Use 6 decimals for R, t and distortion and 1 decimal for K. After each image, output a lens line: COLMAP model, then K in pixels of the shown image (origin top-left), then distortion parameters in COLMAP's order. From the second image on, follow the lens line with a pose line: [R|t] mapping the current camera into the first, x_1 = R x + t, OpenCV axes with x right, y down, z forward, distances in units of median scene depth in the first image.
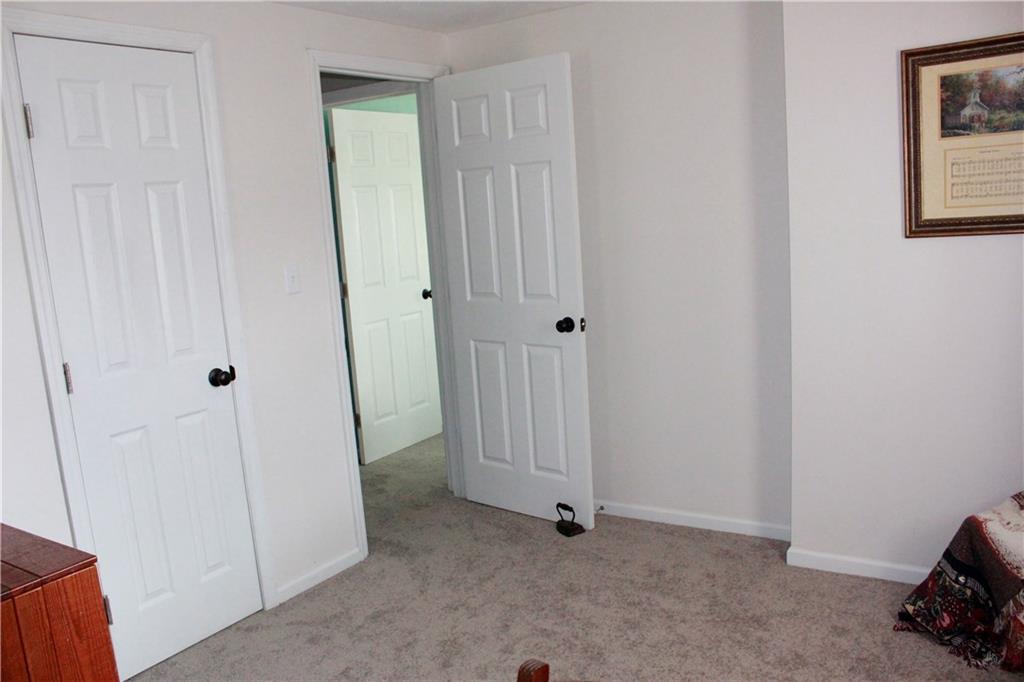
lens RADIAL K [[854.4, 0, 509.7], [0, 854.4, 355.0], [0, 0, 1]] dist [-0.164540, 0.148054]
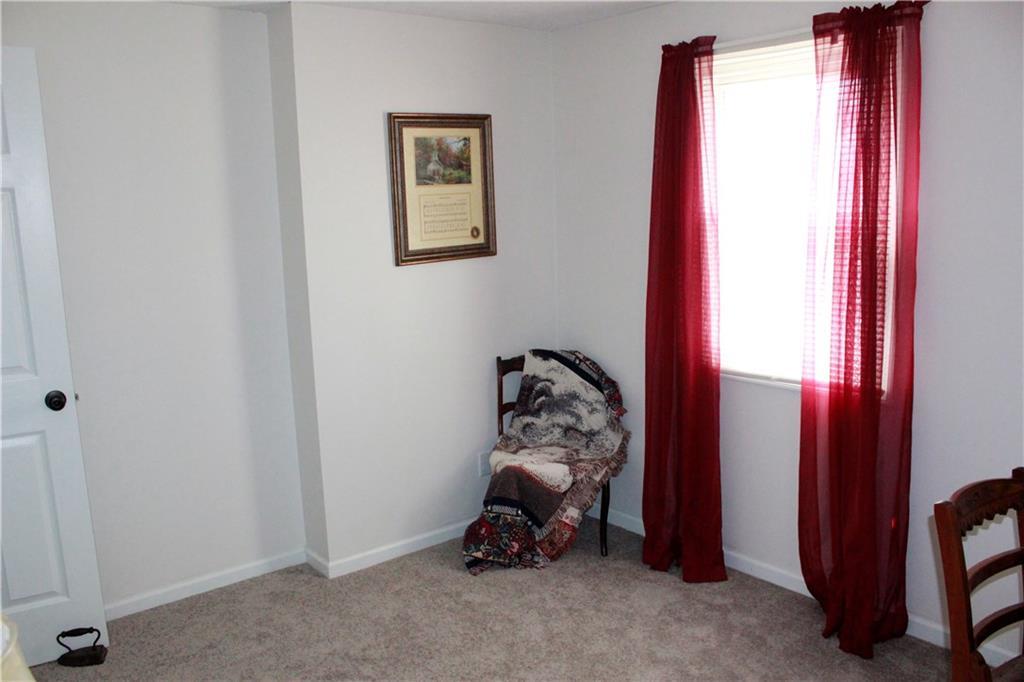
lens RADIAL K [[854.4, 0, 509.7], [0, 854.4, 355.0], [0, 0, 1]] dist [-0.164540, 0.148054]
pose [[0.303848, -0.118814, 0.945283, -0.689367], [0.175444, 0.982203, 0.067061, -0.071717], [-0.936427, 0.145468, 0.319285, 0.489999]]
